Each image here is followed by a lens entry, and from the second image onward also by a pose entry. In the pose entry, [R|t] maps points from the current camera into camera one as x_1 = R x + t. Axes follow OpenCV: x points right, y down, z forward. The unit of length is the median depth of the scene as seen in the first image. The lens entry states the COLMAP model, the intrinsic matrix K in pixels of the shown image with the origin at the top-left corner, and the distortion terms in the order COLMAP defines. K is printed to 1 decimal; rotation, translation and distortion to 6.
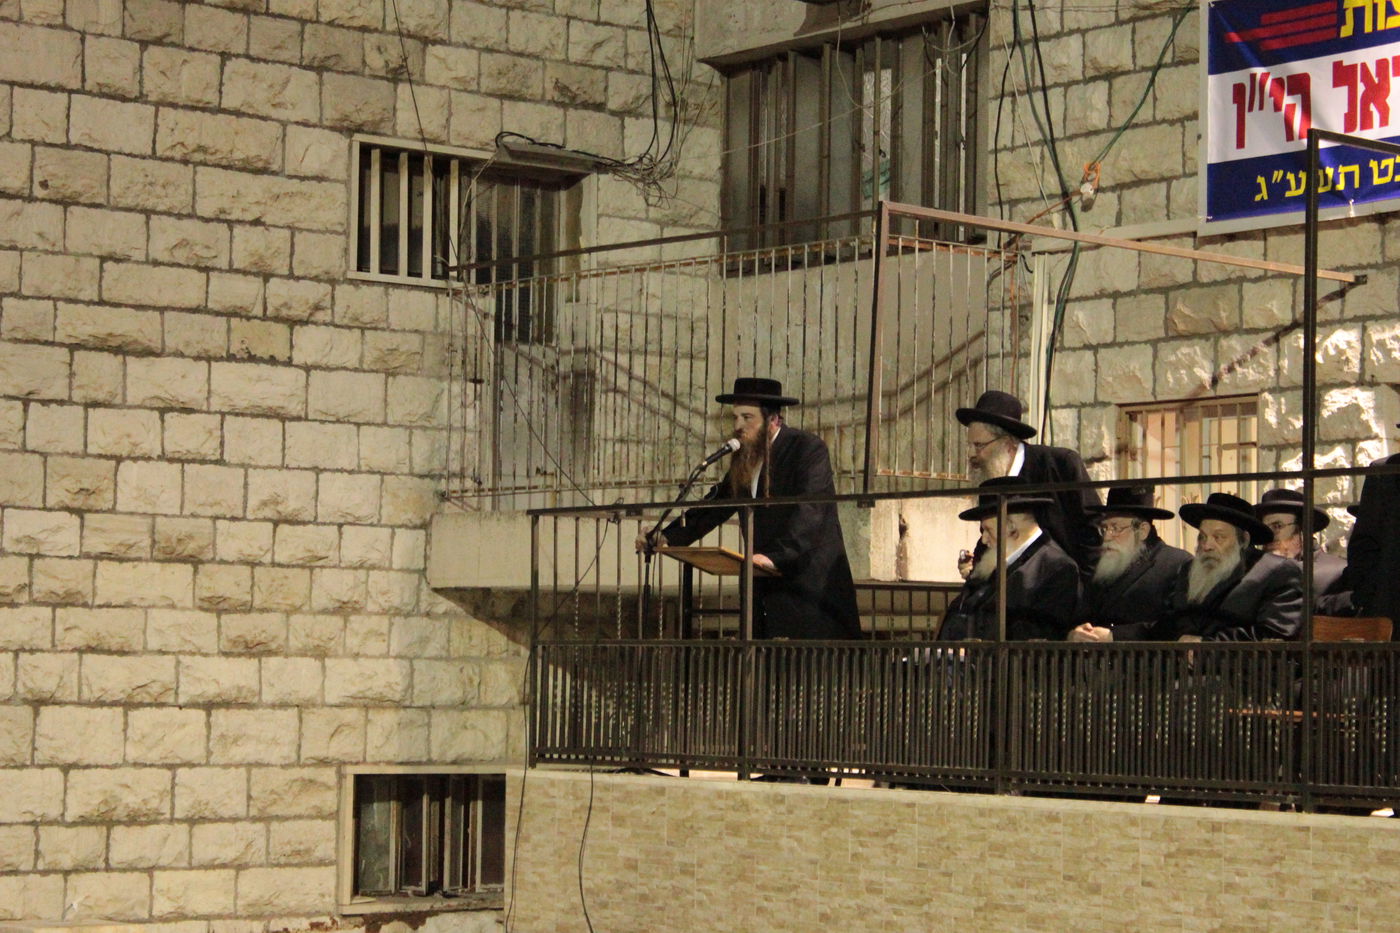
lens RADIAL K [[3343.5, 0, 700.0], [0, 3343.5, 466.5], [0, 0, 1]] dist [0.076068, 0.170303]
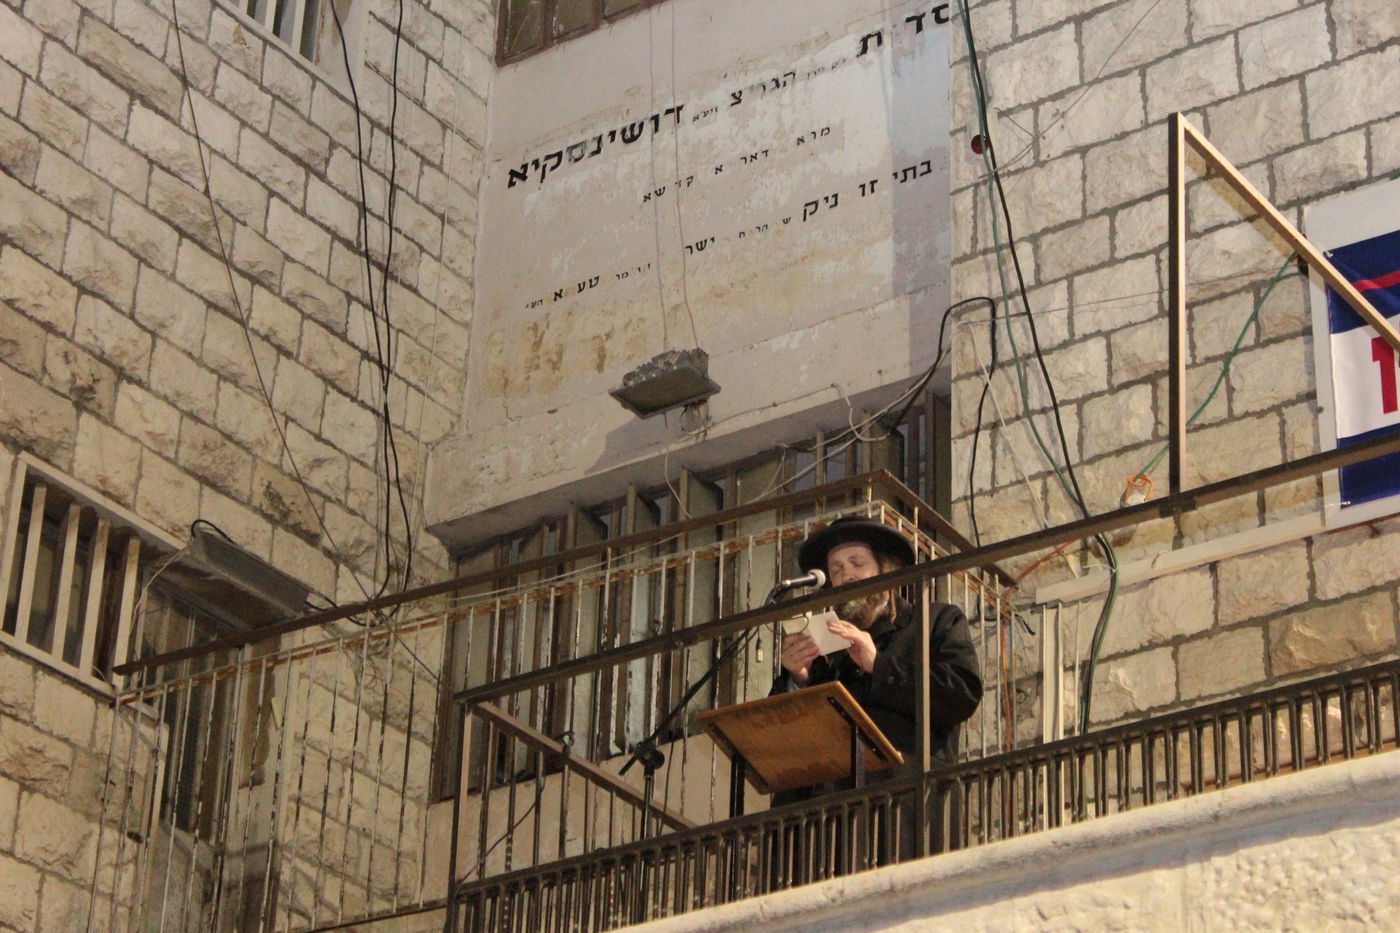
lens RADIAL K [[3343.5, 0, 700.0], [0, 3343.5, 466.5], [0, 0, 1]] dist [0.076068, 0.170303]
pose [[0.958873, 0.147872, 0.242273, -0.136590], [-0.034380, 0.907794, -0.418004, 0.194232], [-0.281746, 0.392483, 0.875543, 0.339658]]
